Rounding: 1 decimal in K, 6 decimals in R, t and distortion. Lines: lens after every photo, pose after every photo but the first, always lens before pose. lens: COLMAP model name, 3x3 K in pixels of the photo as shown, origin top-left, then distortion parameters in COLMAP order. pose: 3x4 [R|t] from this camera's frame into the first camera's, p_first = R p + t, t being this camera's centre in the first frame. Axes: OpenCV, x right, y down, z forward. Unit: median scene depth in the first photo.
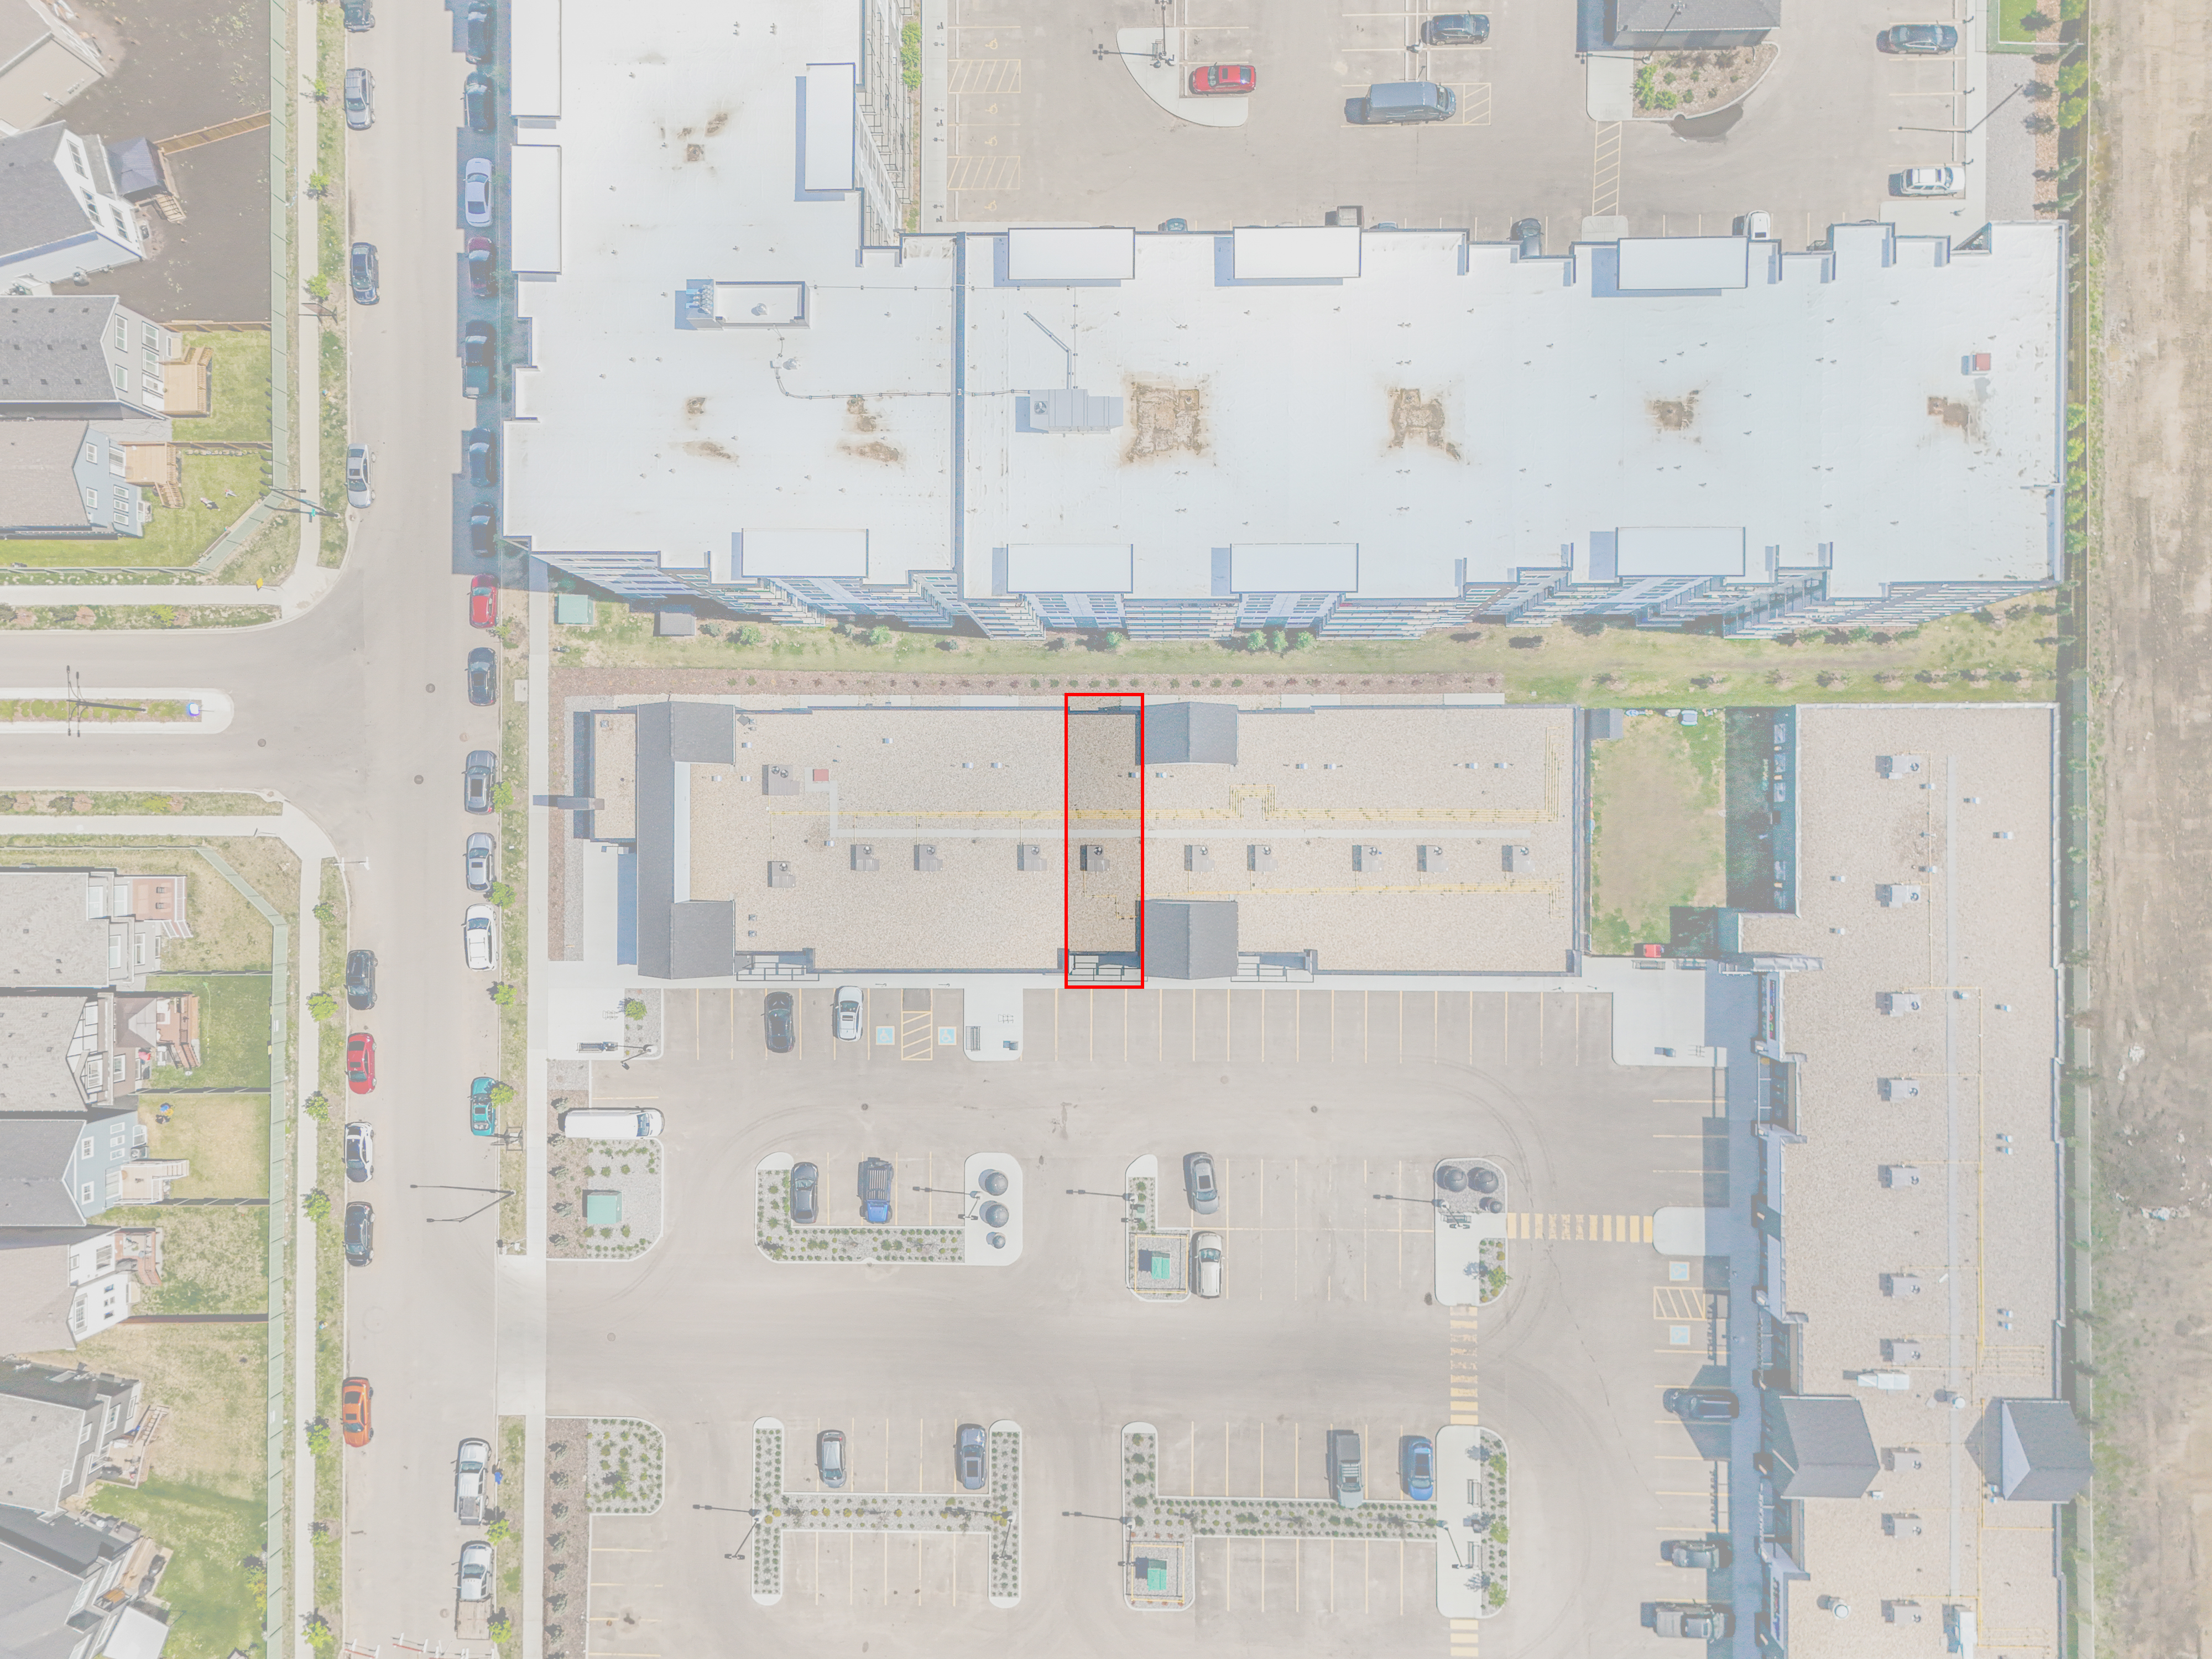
lens RADIAL K [[1551.8, 0, 1113.3], [0, 1551.8, 777.7], [0, 0, 1]] dist [0.050921, -0.043237]
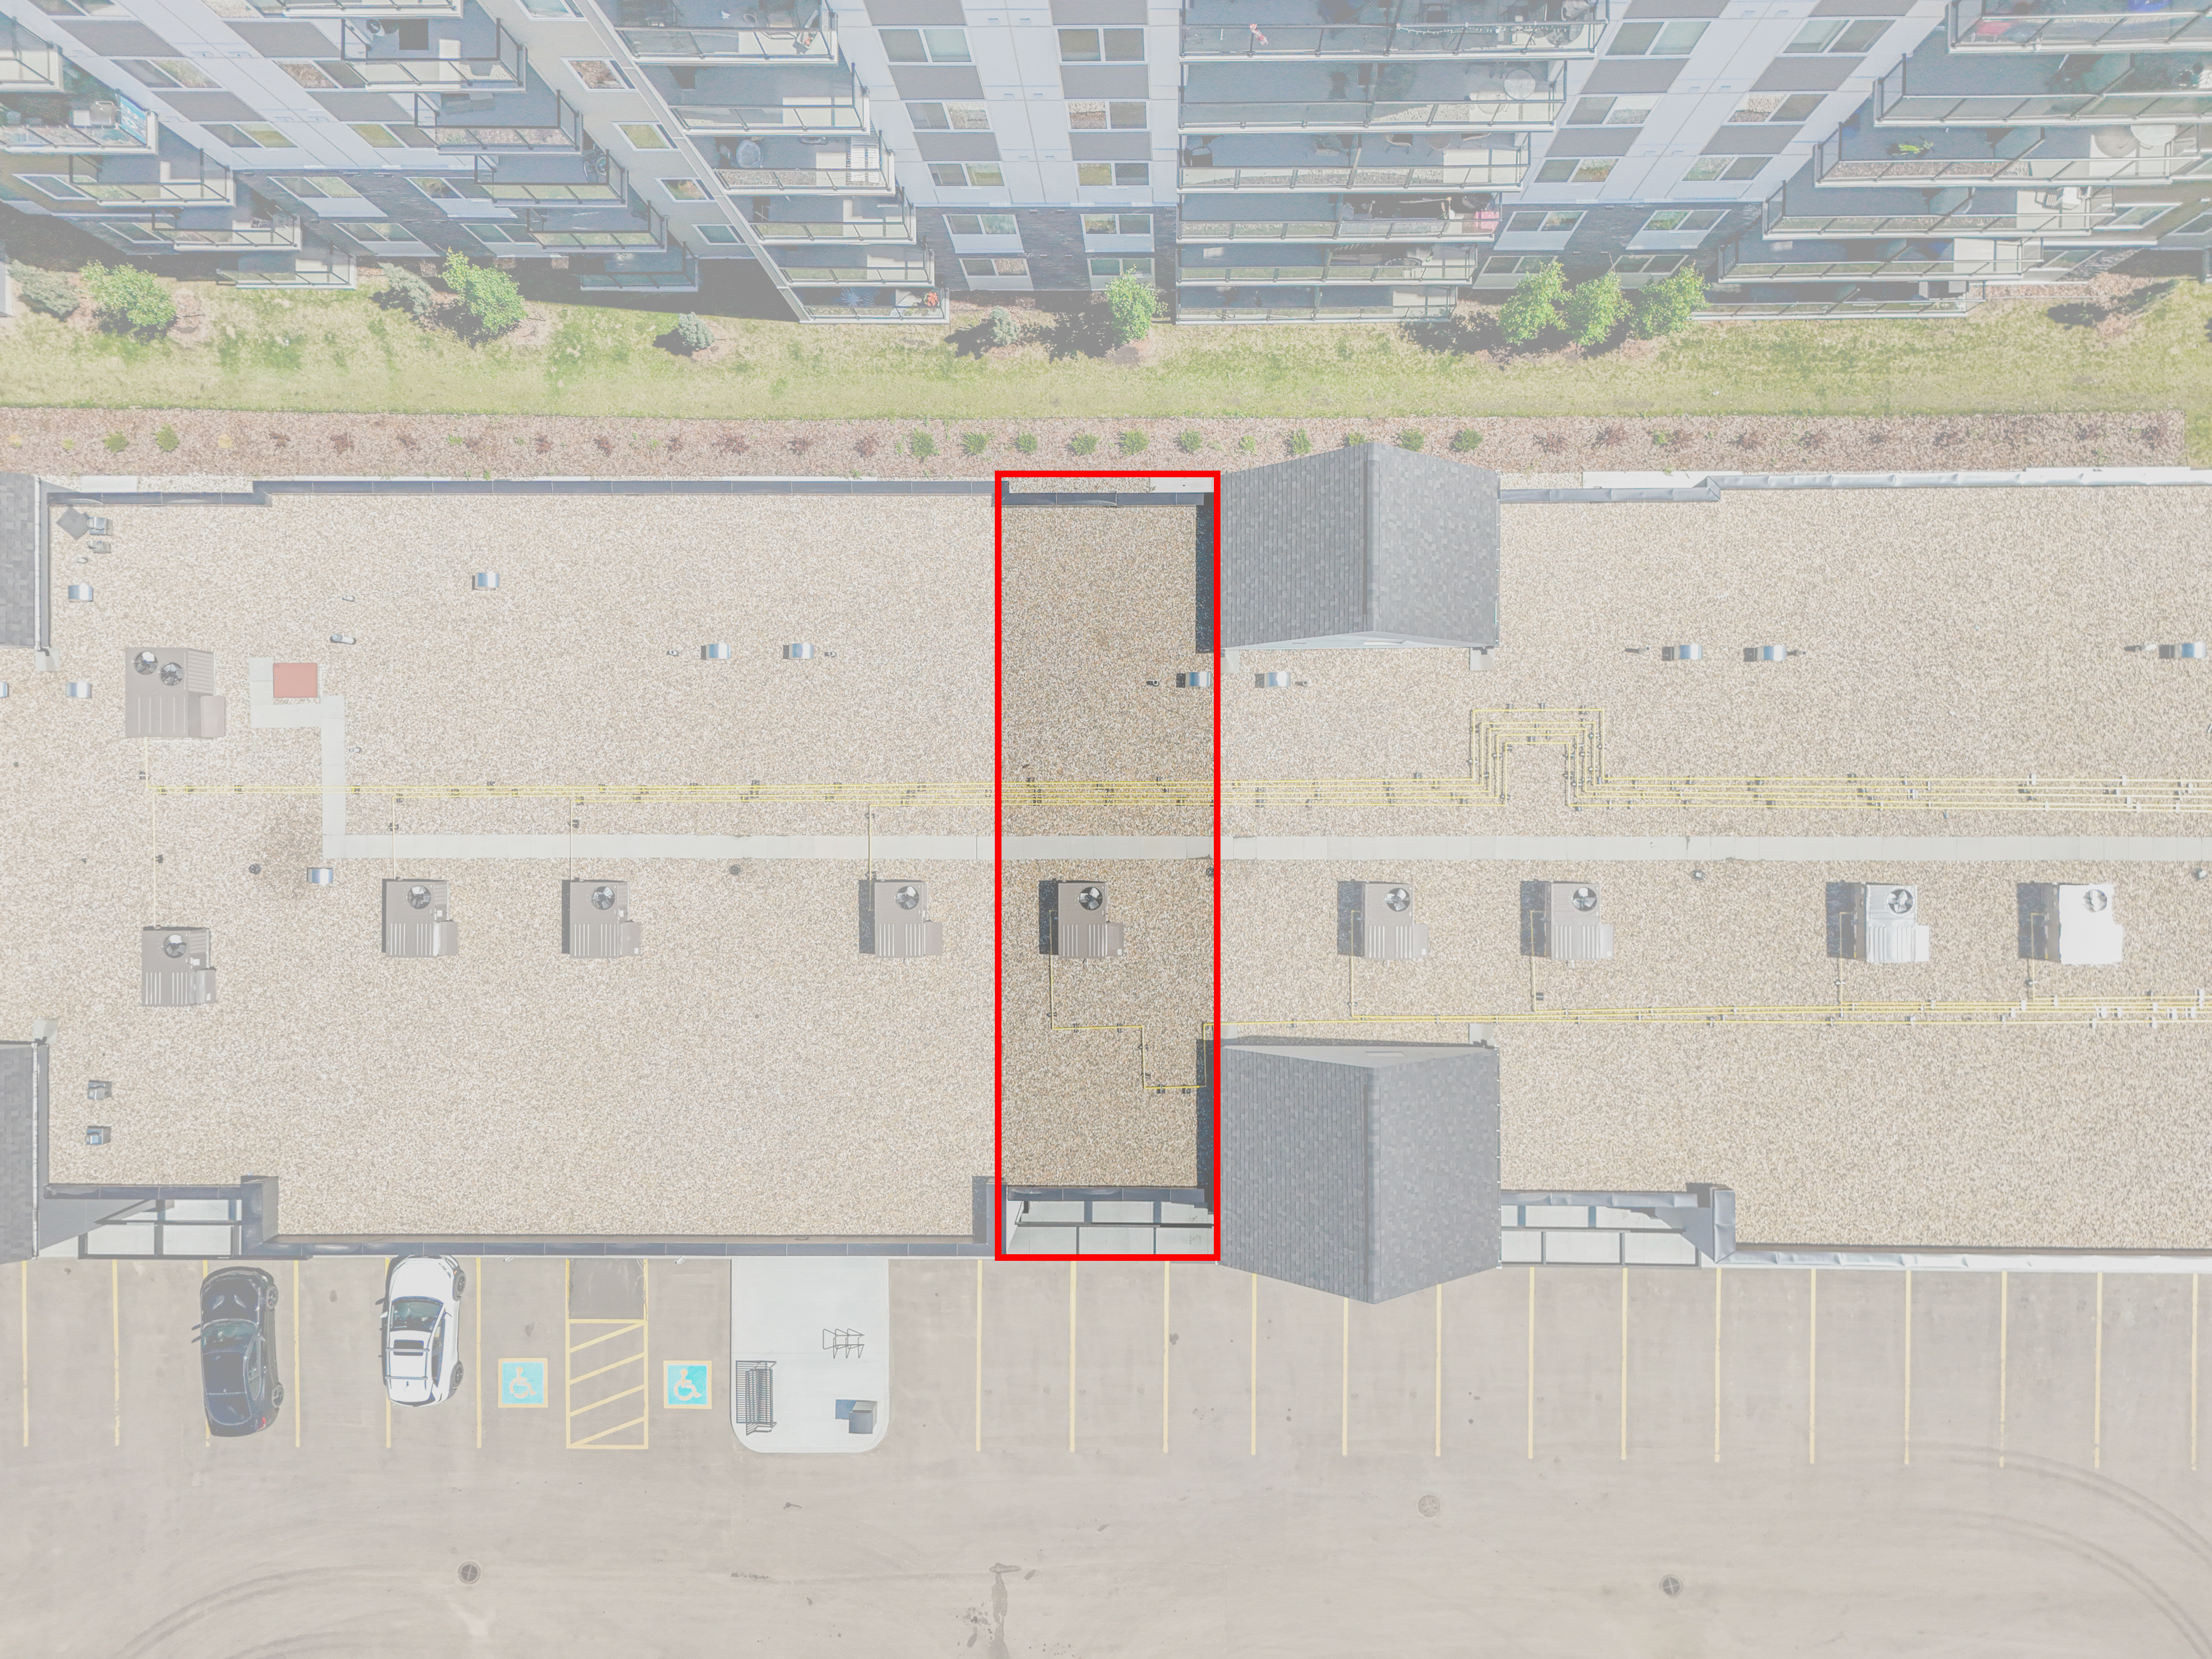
lens RADIAL K [[1551.8, 0, 1113.3], [0, 1551.8, 777.7], [0, 0, 1]] dist [0.050921, -0.043237]
pose [[0.999962, 0.000560, 0.008738, -0.007434], [-0.000568, 0.999999, 0.000936, 0.019140], [-0.008738, -0.000941, 0.999961, 0.624471]]
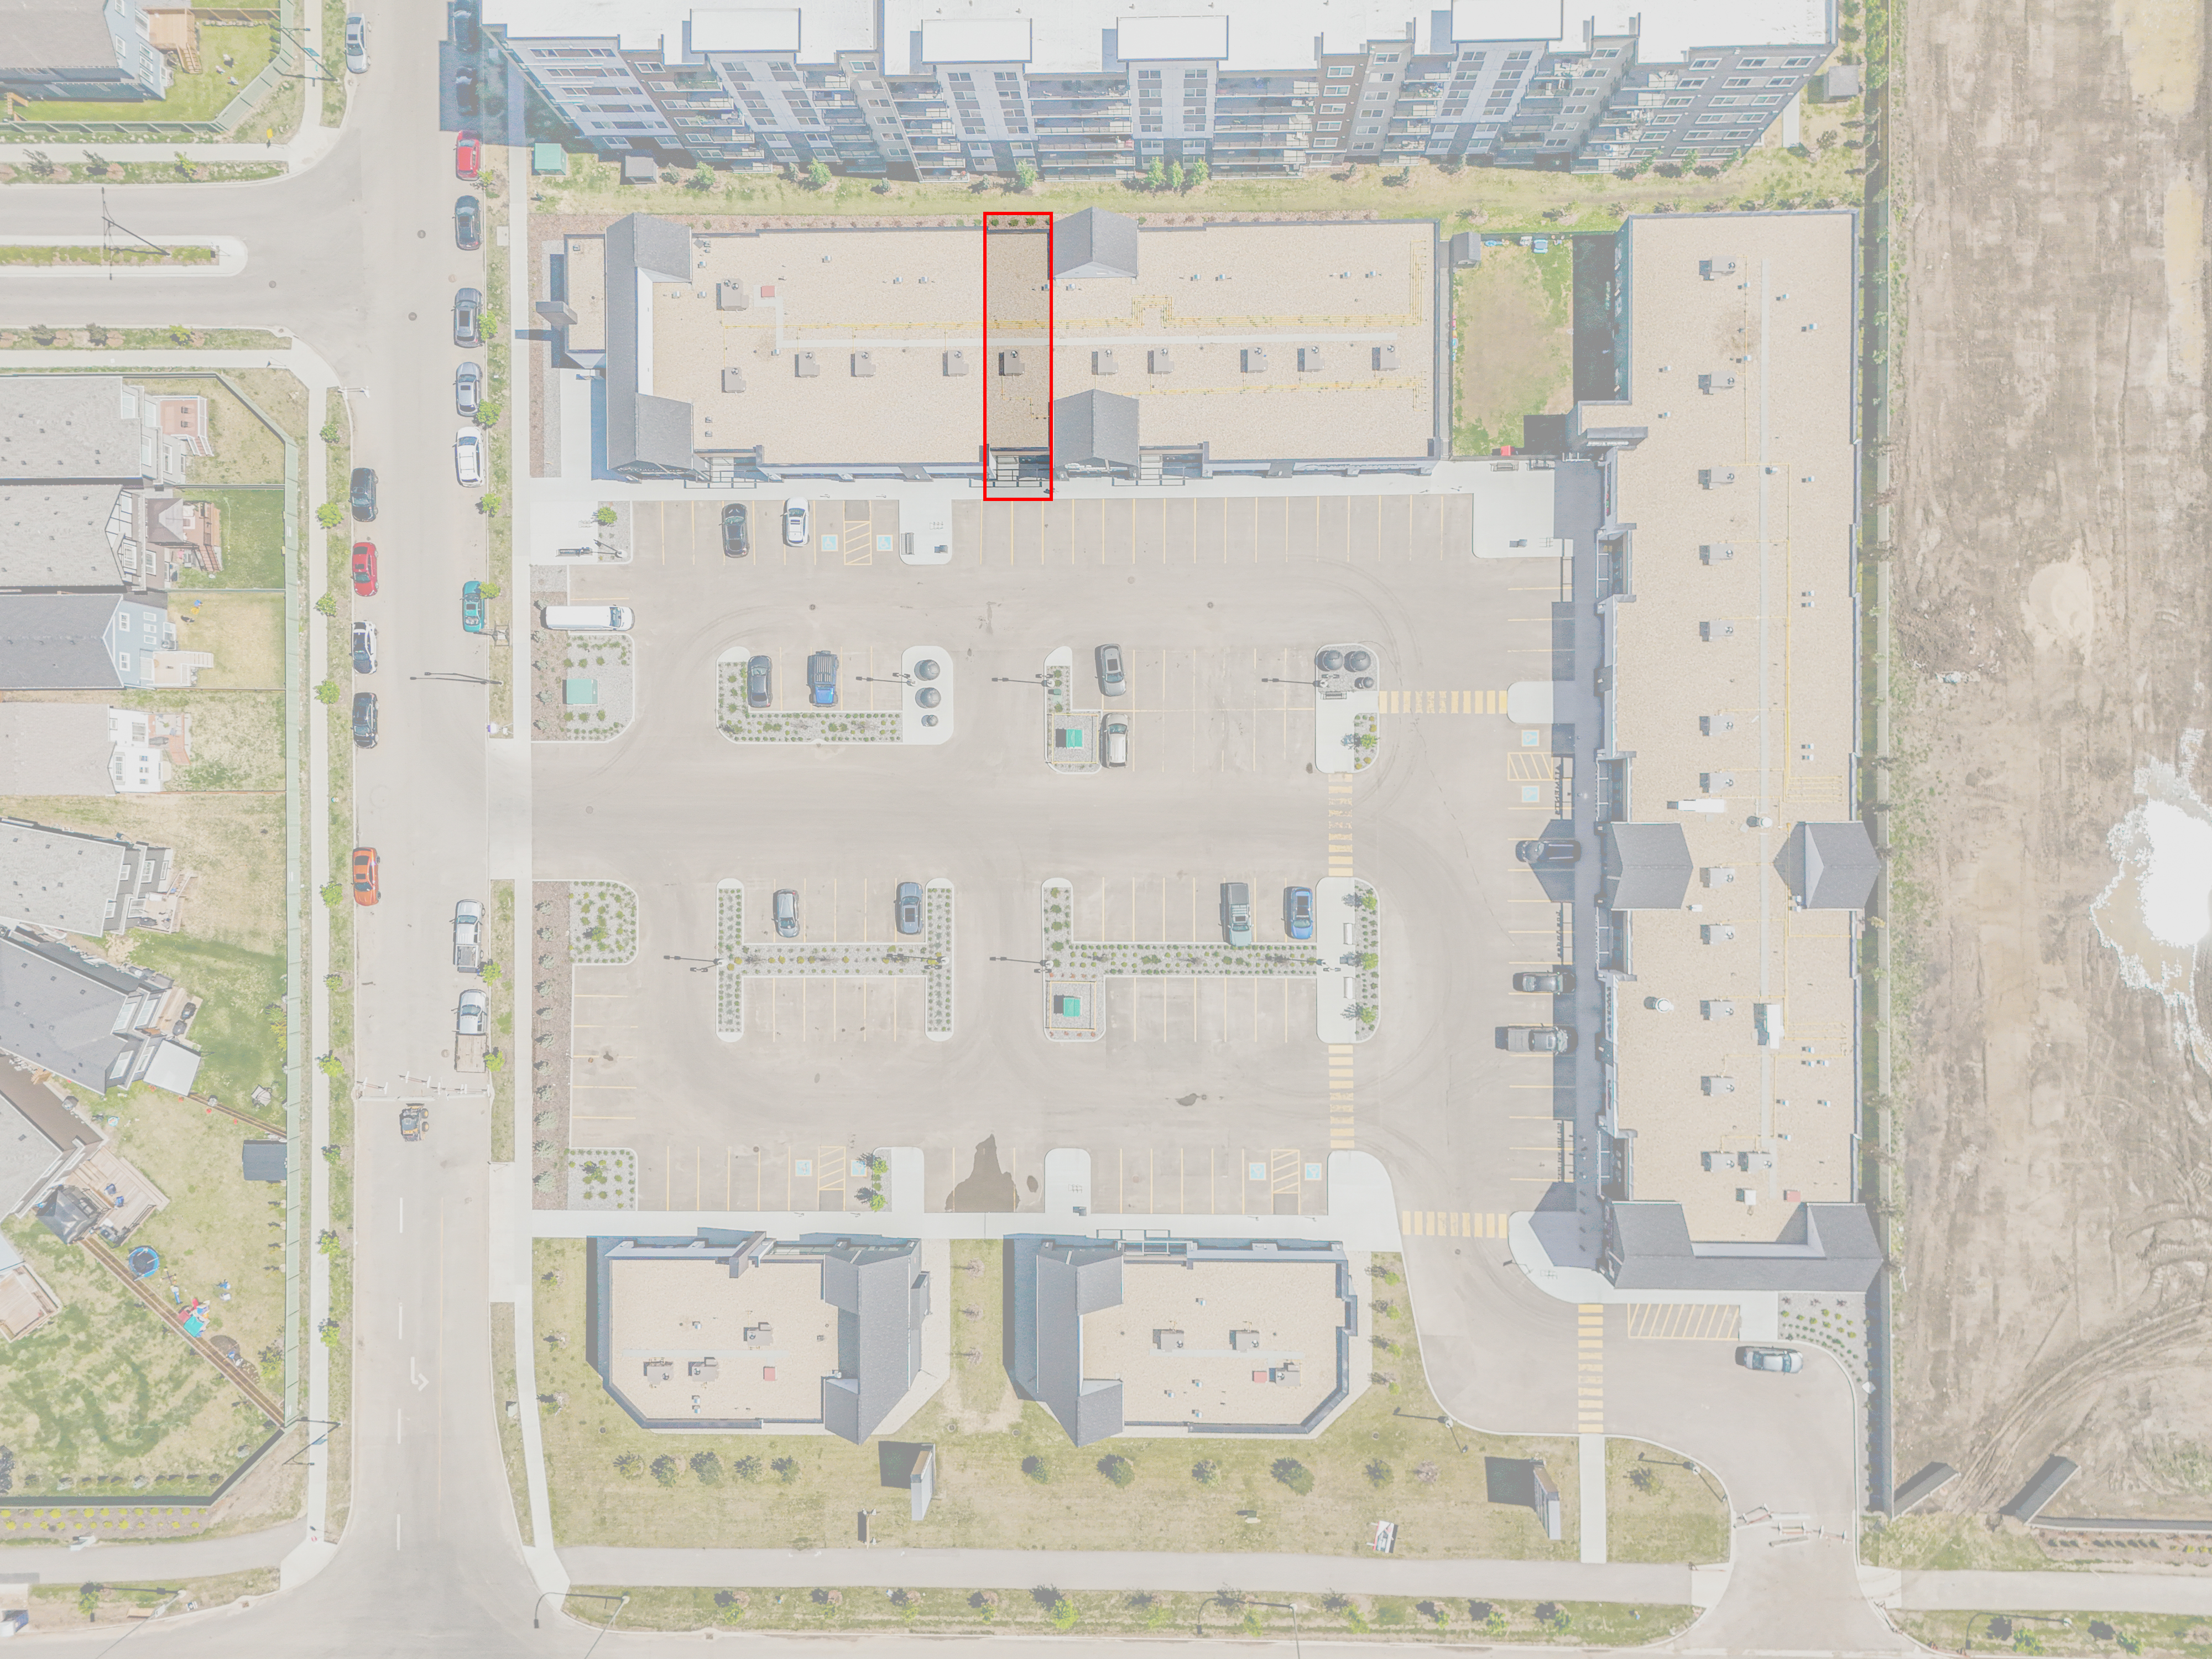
lens RADIAL K [[1551.8, 0, 1113.3], [0, 1551.8, 777.7], [0, 0, 1]] dist [0.050921, -0.043237]
pose [[0.999993, -0.003594, -0.000774, 0.059279], [0.003600, 0.999972, 0.006584, 0.332299], [0.000750, -0.006586, 0.999978, -0.128873]]
